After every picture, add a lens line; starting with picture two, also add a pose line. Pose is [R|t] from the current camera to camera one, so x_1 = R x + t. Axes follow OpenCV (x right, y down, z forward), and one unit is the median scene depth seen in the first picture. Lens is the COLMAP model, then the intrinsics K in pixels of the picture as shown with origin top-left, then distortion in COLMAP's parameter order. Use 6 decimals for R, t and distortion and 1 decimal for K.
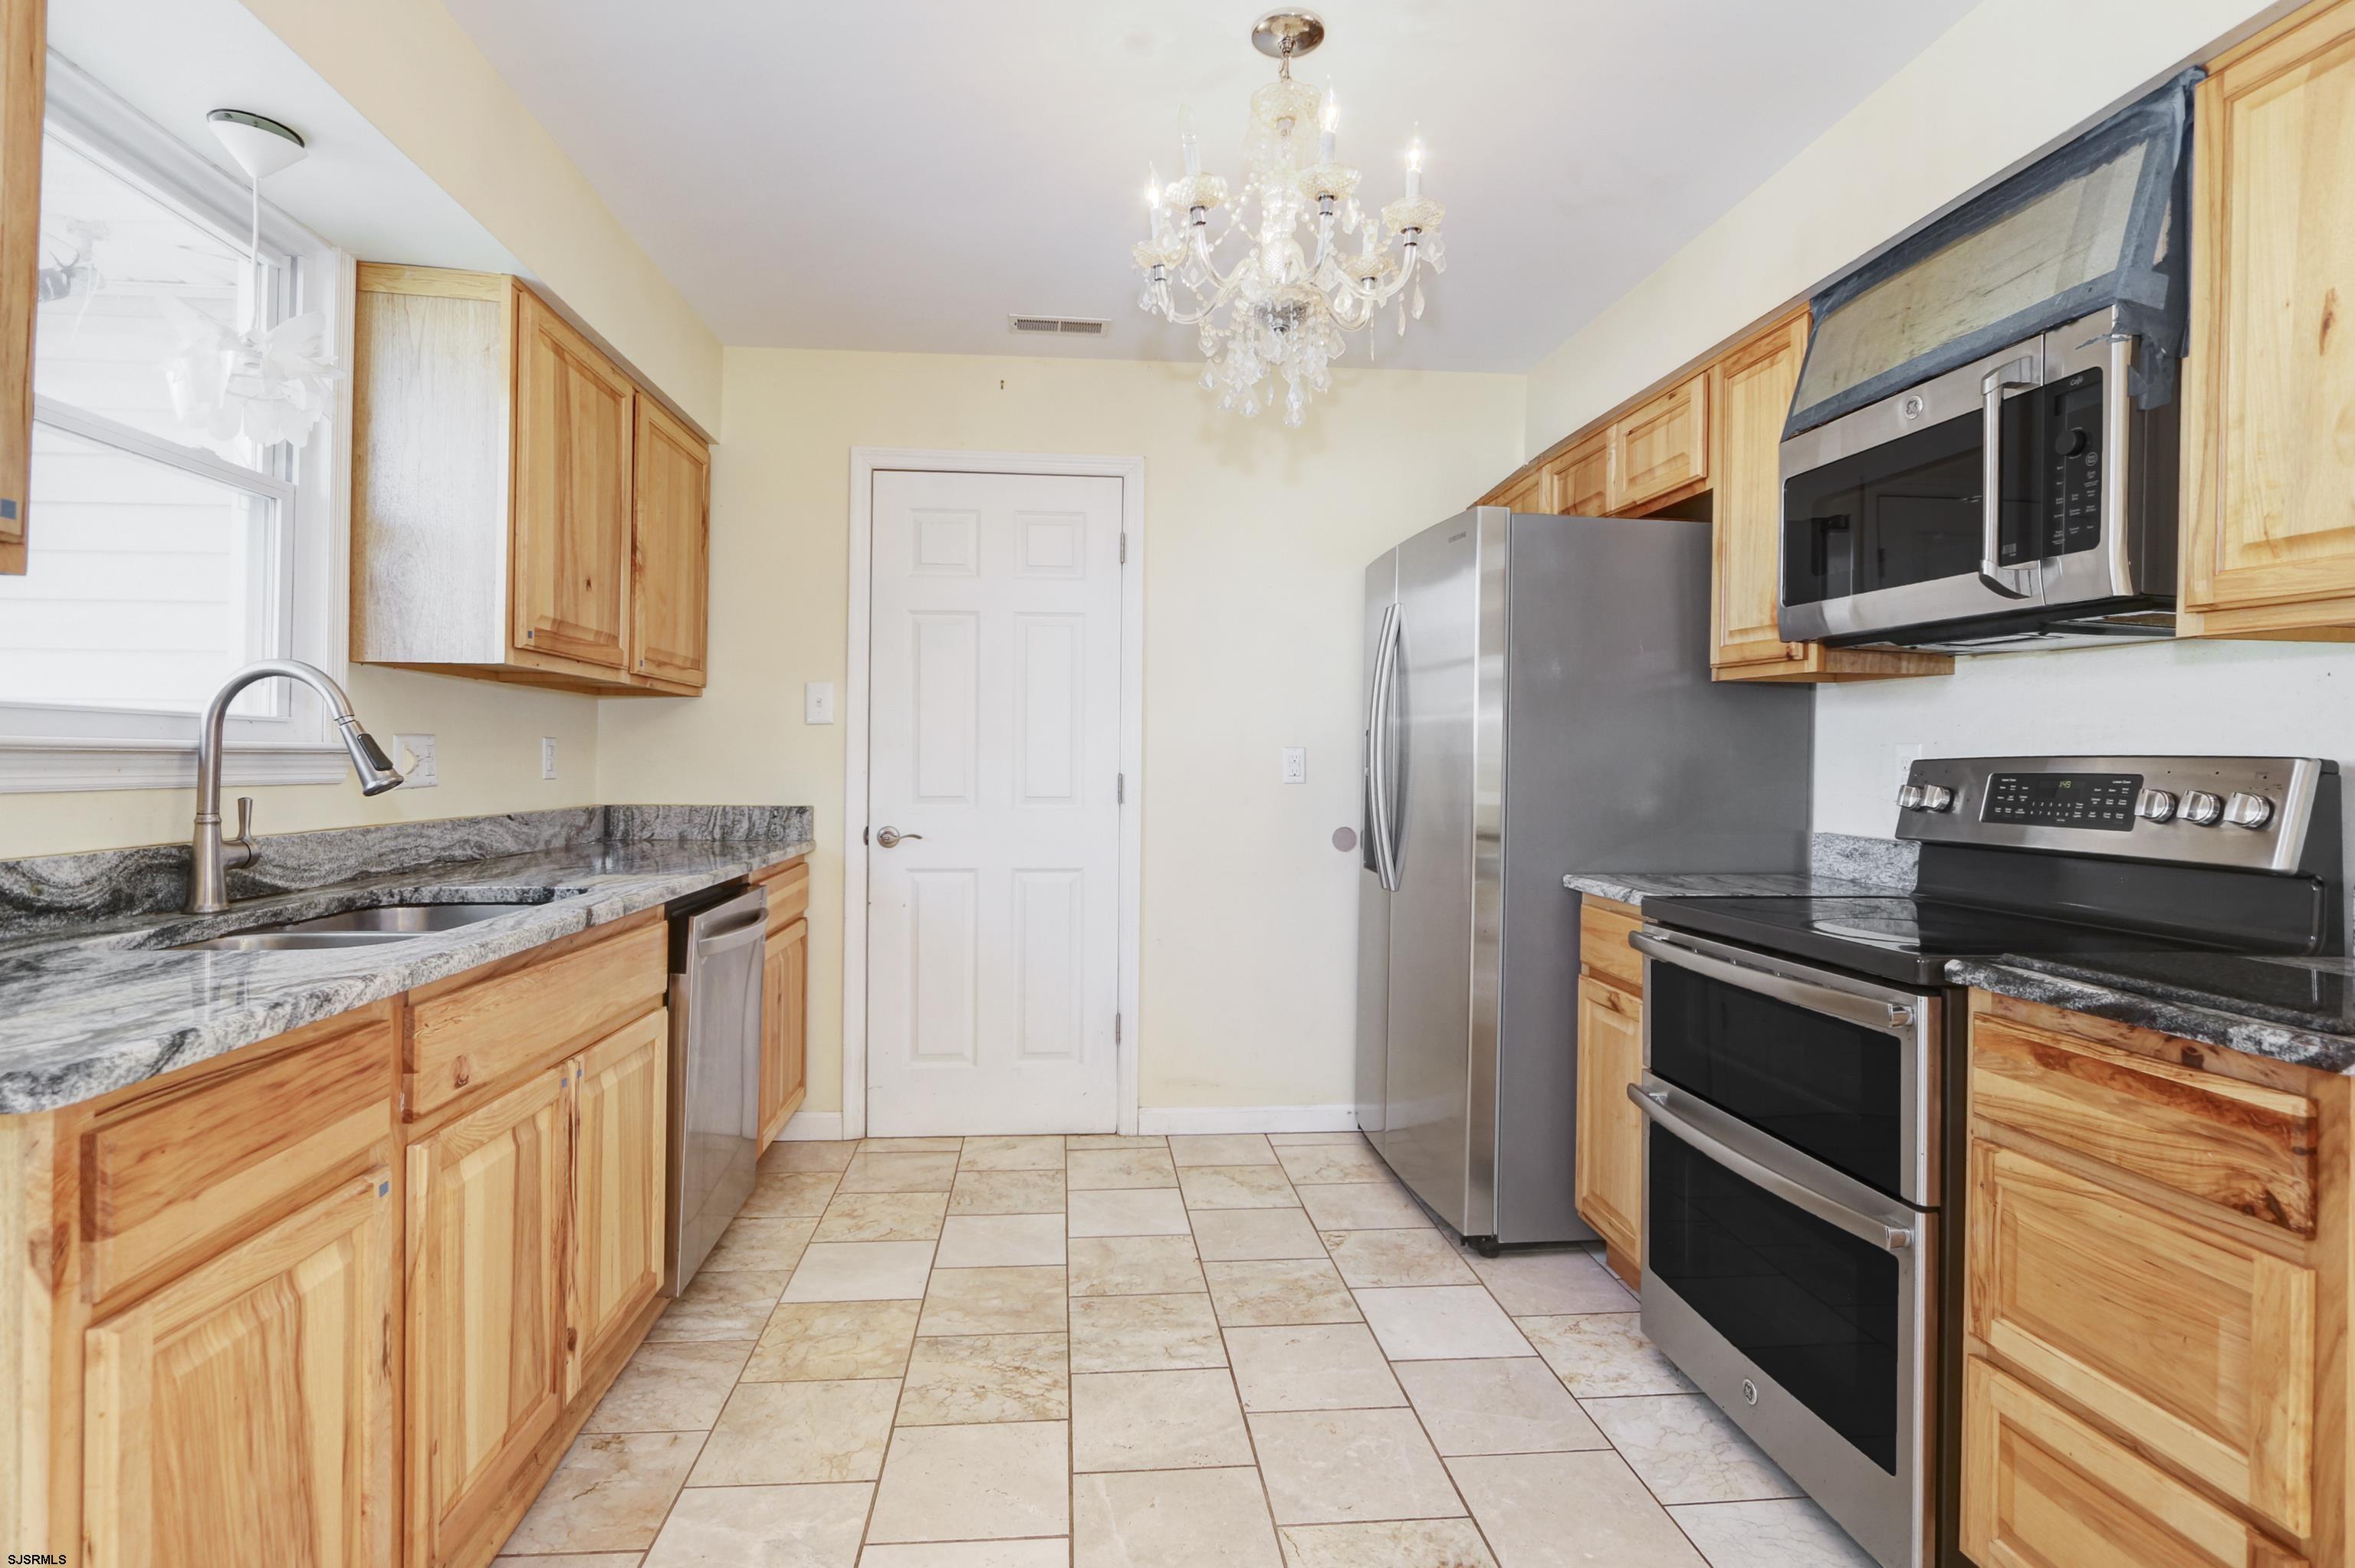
lens RADIAL K [[1161.8, 0, 1165.7], [0, 1161.8, 759.1], [0, 0, 1]] dist [-0.013483, -0.000183]
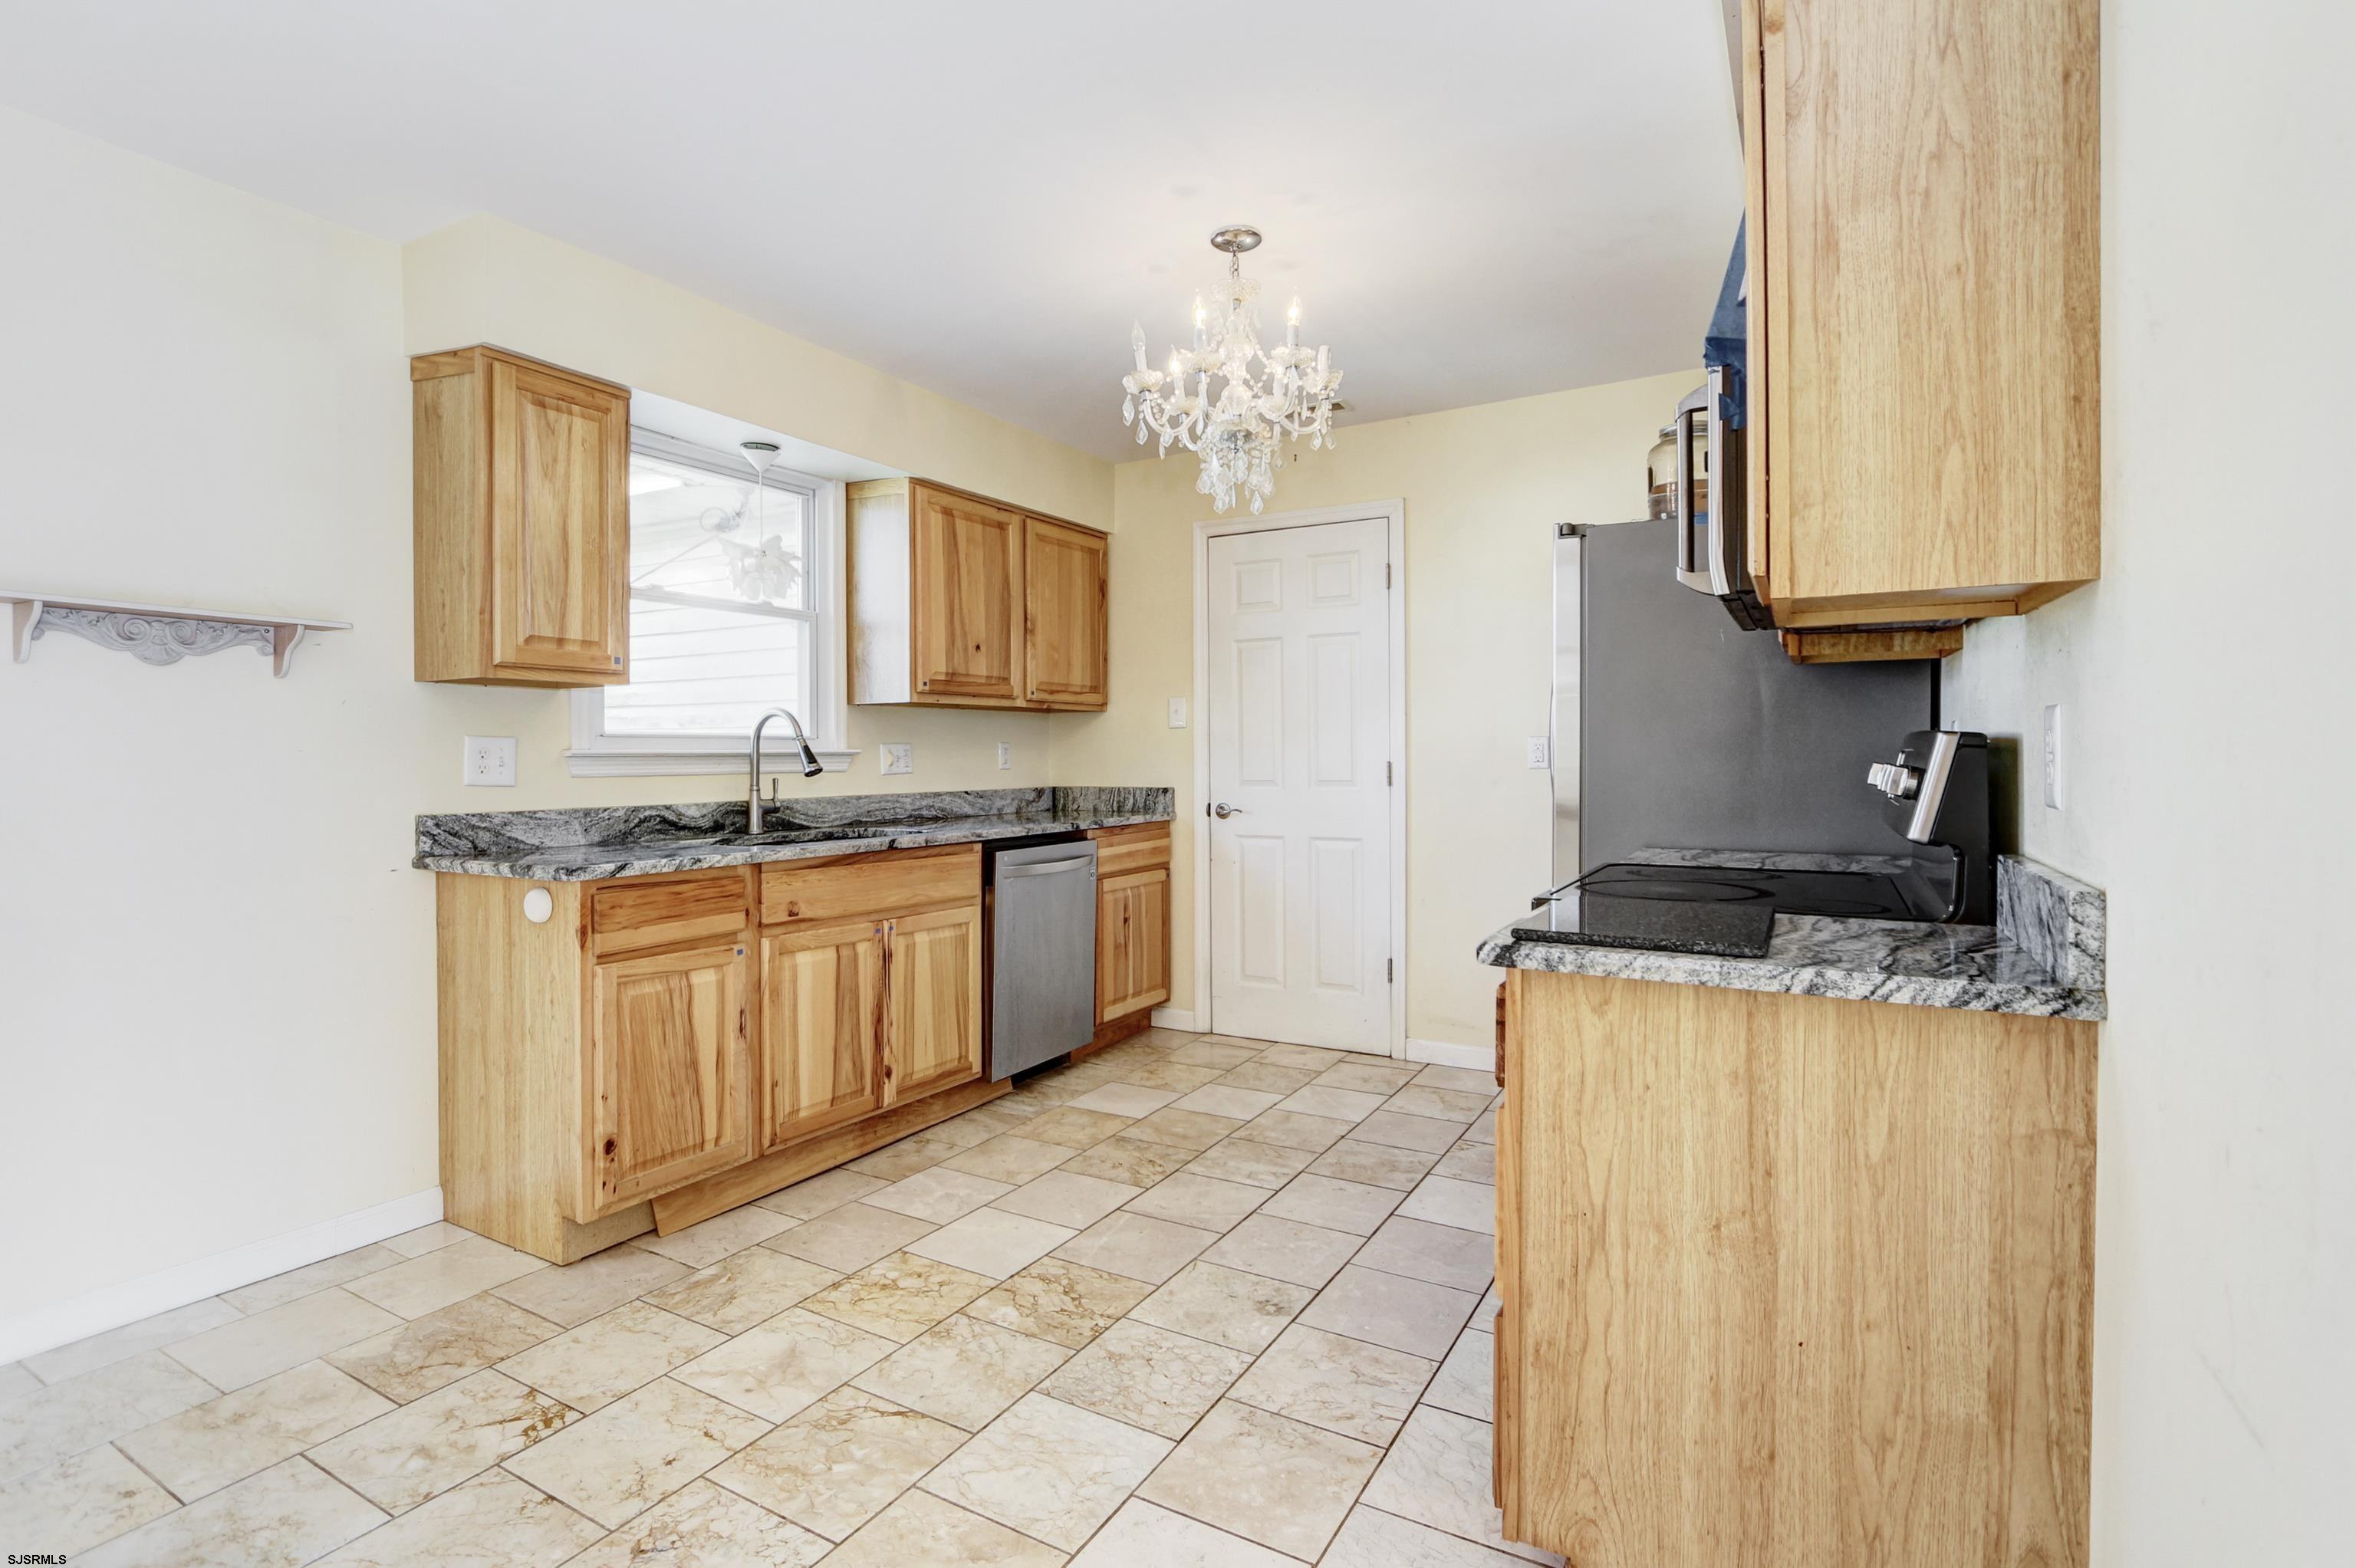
lens RADIAL K [[1089.7, 0, 1104.3], [0, 1089.7, 768.2], [0, 0, 1]] dist [-0.015226, 0.000394]
pose [[0.809524, -0.008090, -0.587031, 0.640854], [0.016618, 0.999820, 0.009139, 0.007134], [0.586852, -0.017154, 0.809513, -0.157483]]
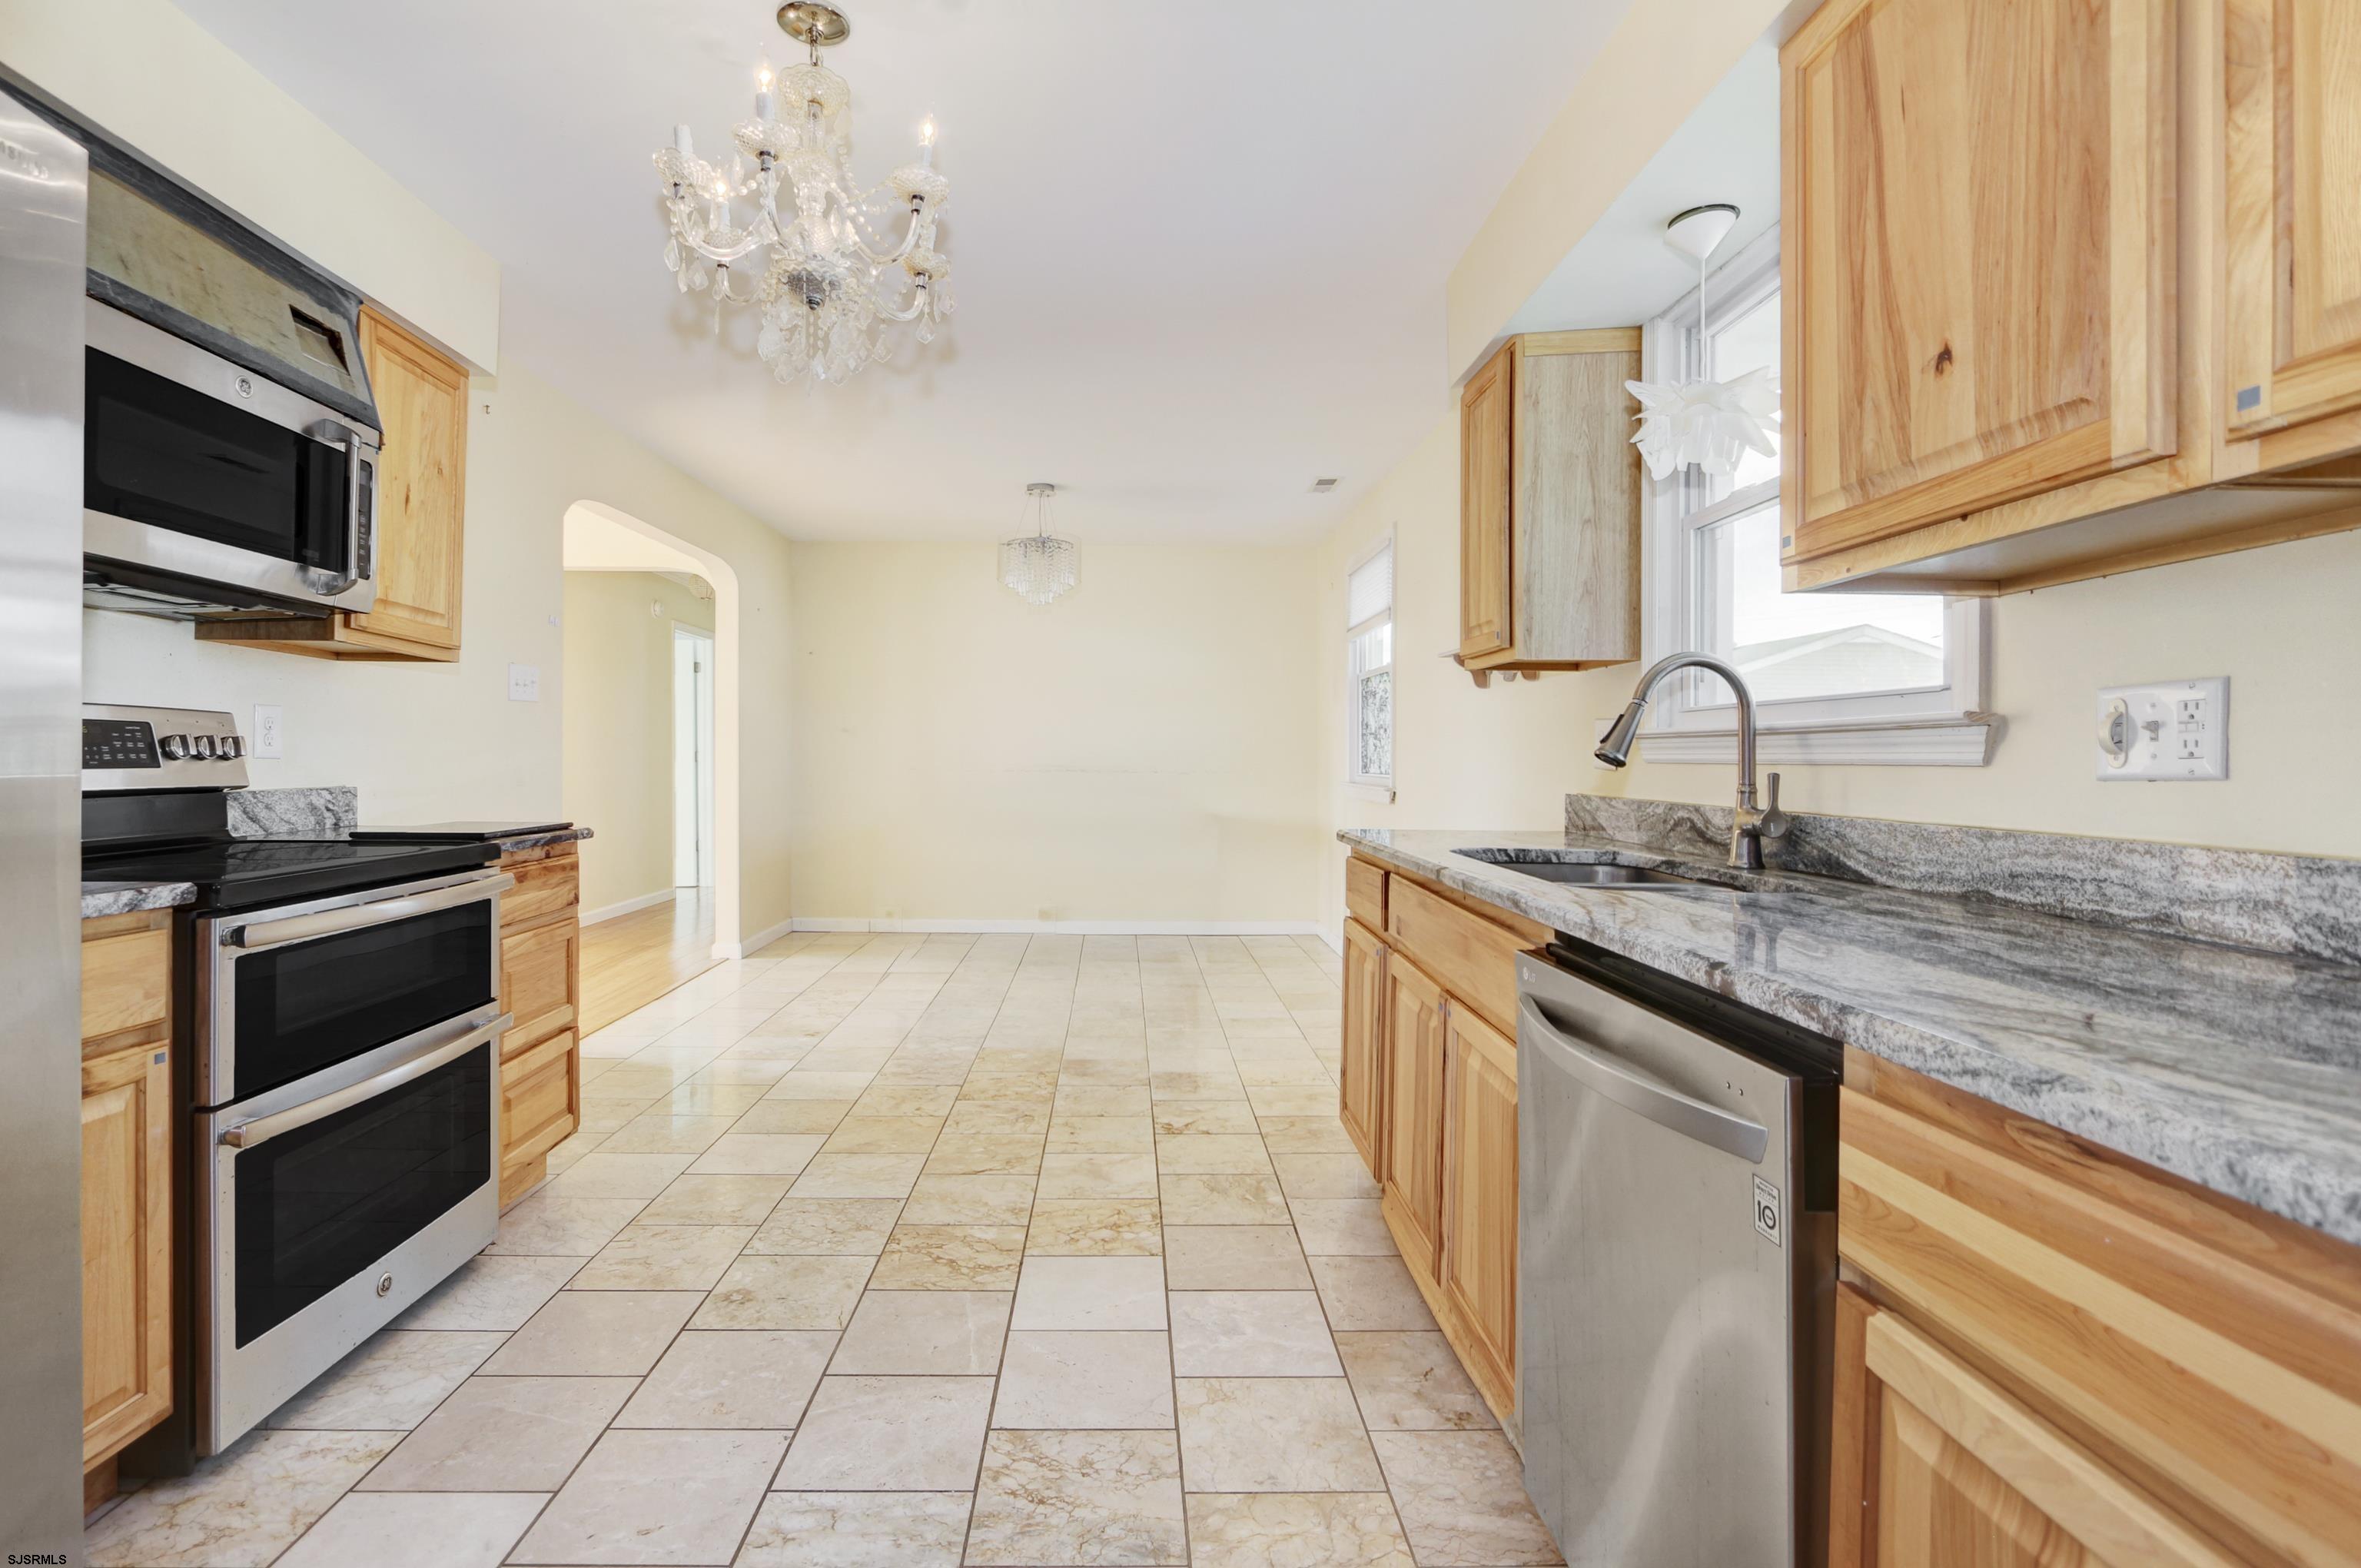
lens RADIAL K [[1228.3, 0, 1263.4], [0, 1228.3, 765.4], [0, 0, 1]] dist [-0.012143, 0.000273]
pose [[-0.999598, -0.018470, -0.021529, -0.246909], [-0.018489, 0.999829, 0.000661, 0.029139], [0.021514, 0.001059, -0.999768, 1.798010]]
